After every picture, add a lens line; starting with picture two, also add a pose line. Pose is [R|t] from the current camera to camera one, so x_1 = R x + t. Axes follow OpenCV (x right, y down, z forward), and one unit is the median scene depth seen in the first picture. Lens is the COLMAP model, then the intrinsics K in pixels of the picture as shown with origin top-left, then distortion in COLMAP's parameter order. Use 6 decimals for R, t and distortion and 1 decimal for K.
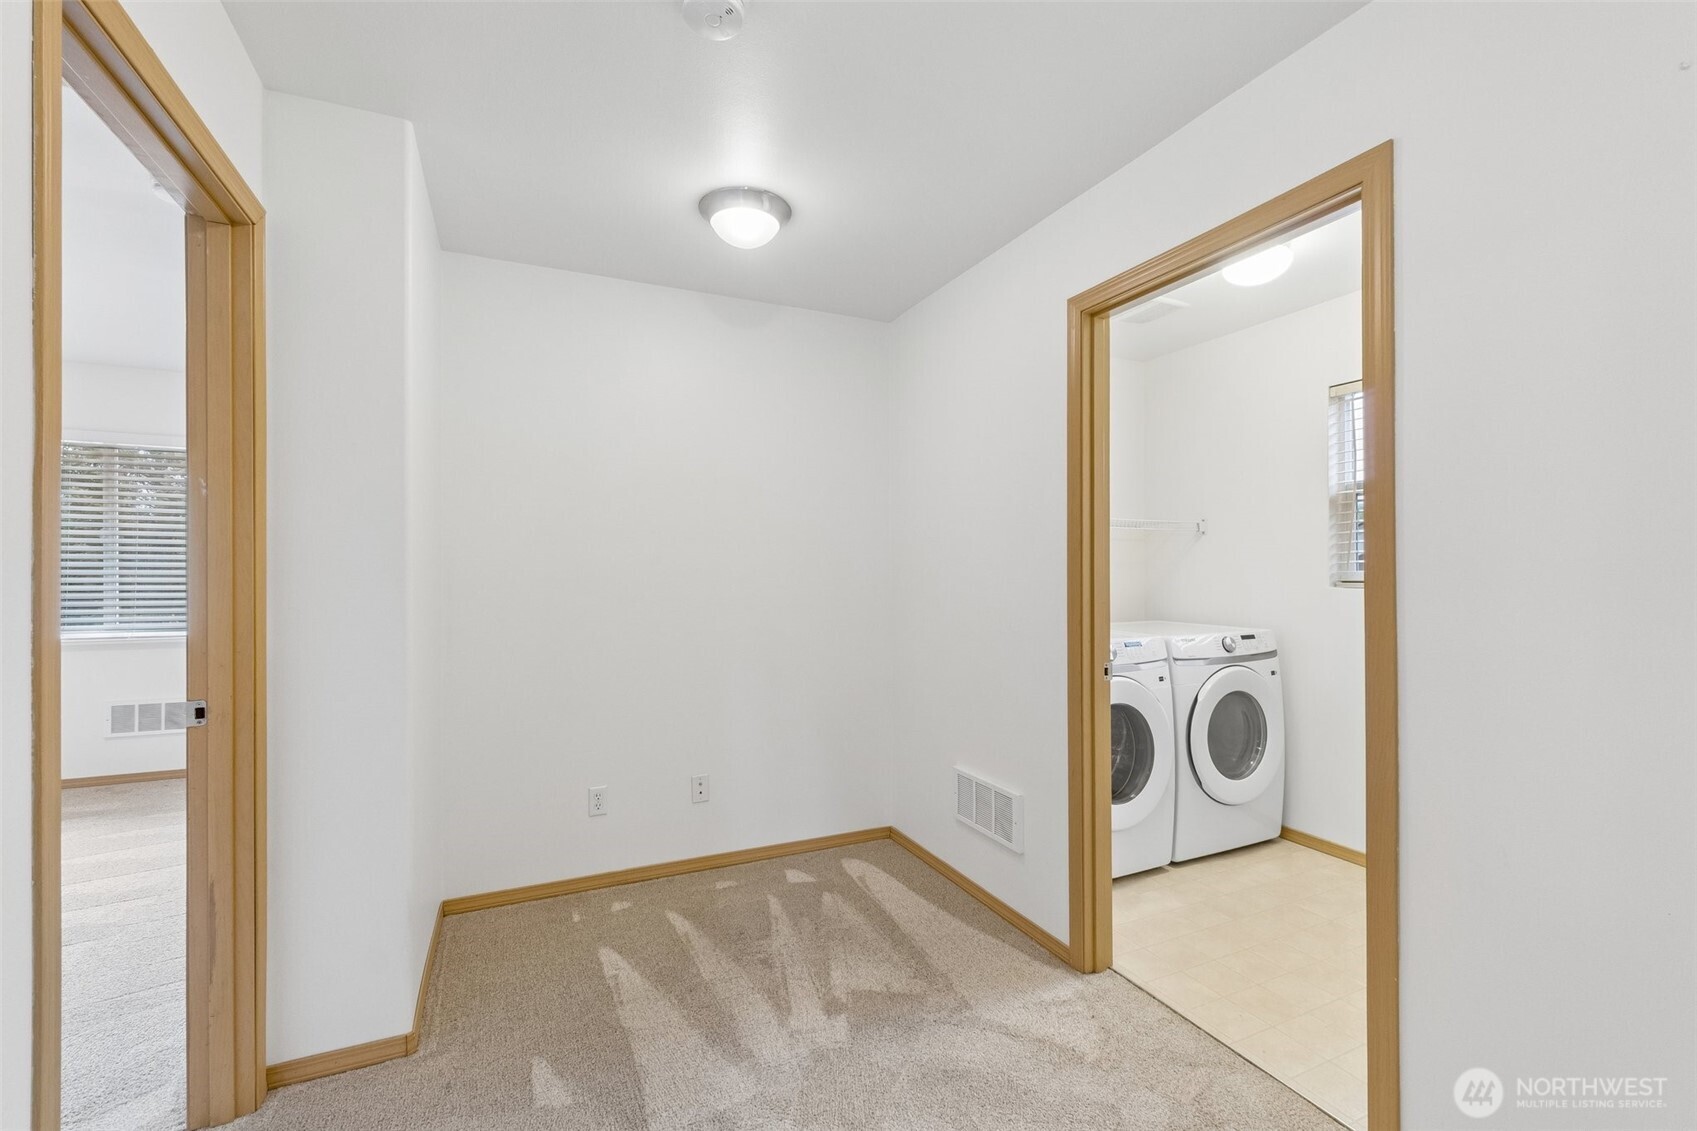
lens RADIAL K [[708.2, 0, 864.9], [0, 708.2, 570.3], [0, 0, 1]] dist [-0.013070, 0.001429]
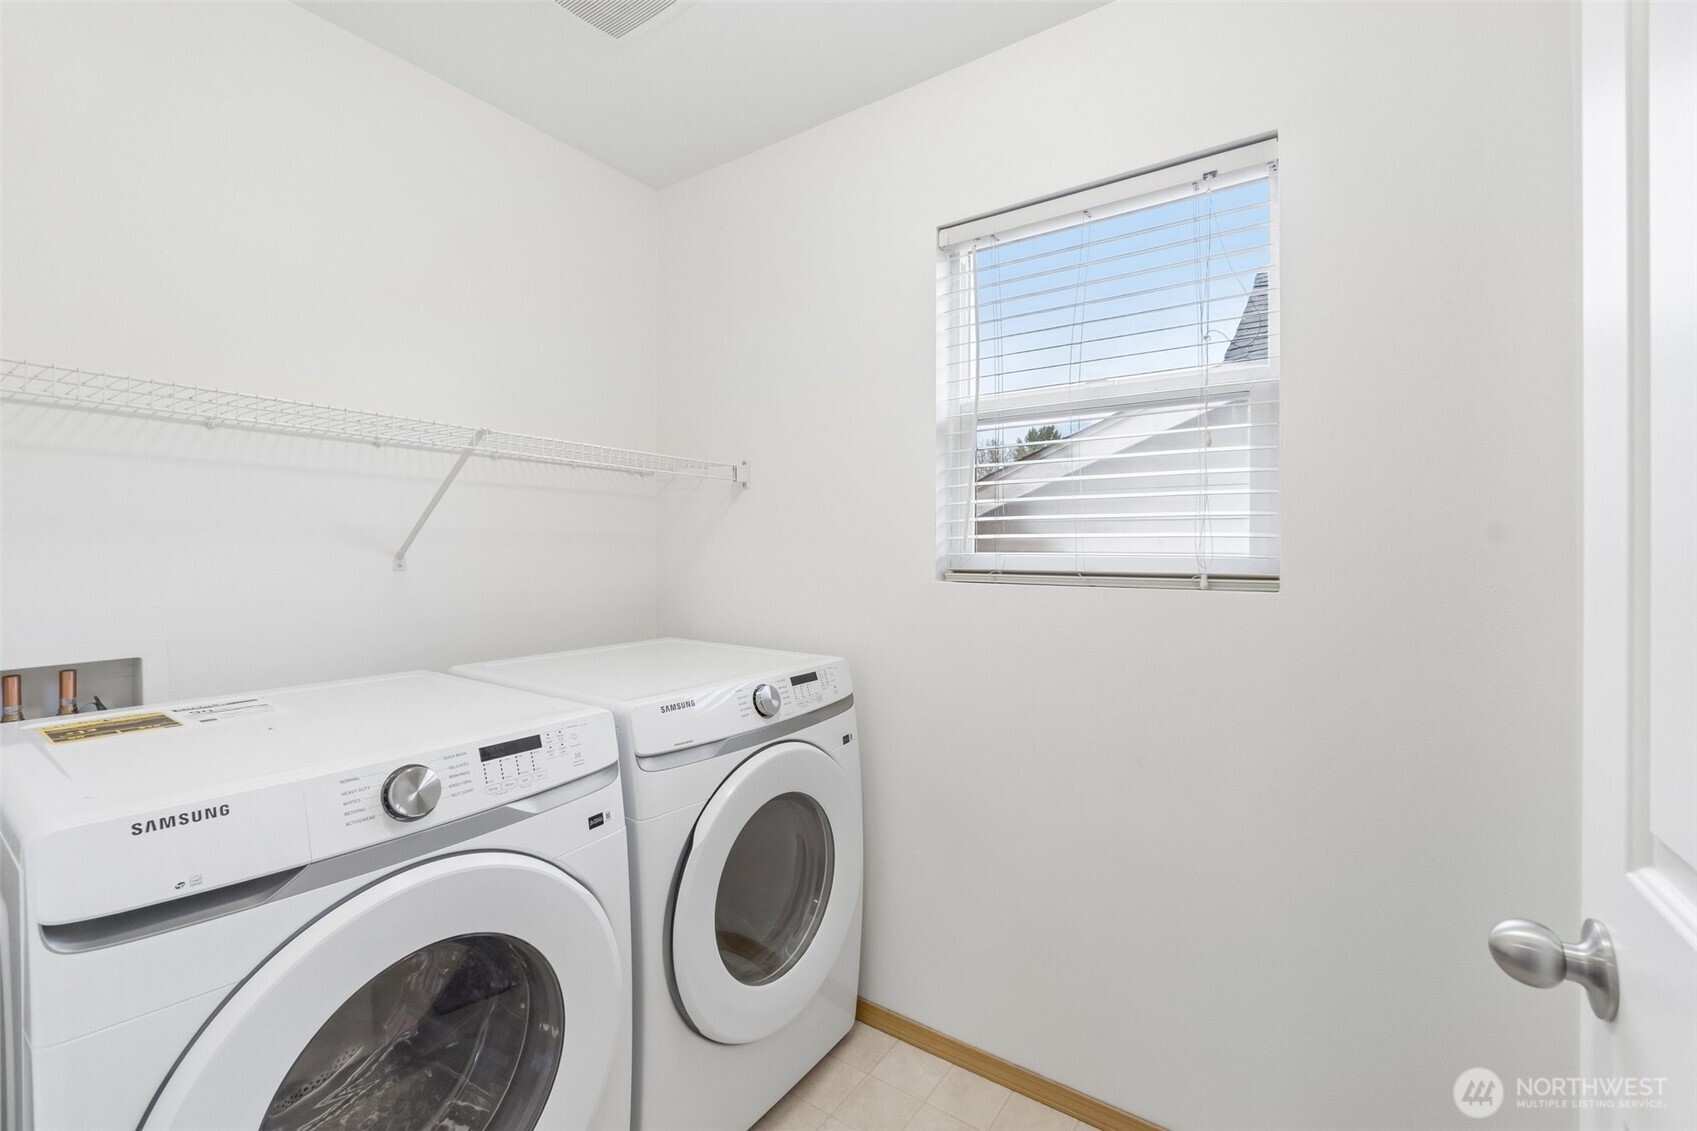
lens RADIAL K [[708.2, 0, 848.7], [0, 708.2, 558.5], [0, 0, 1]] dist [-0.013070, 0.001429]
pose [[0.870693, 0.002839, 0.491818, 0.320958], [-0.008761, 0.999914, 0.009738, 0.000752], [-0.491748, -0.012788, 0.870644, 0.540915]]
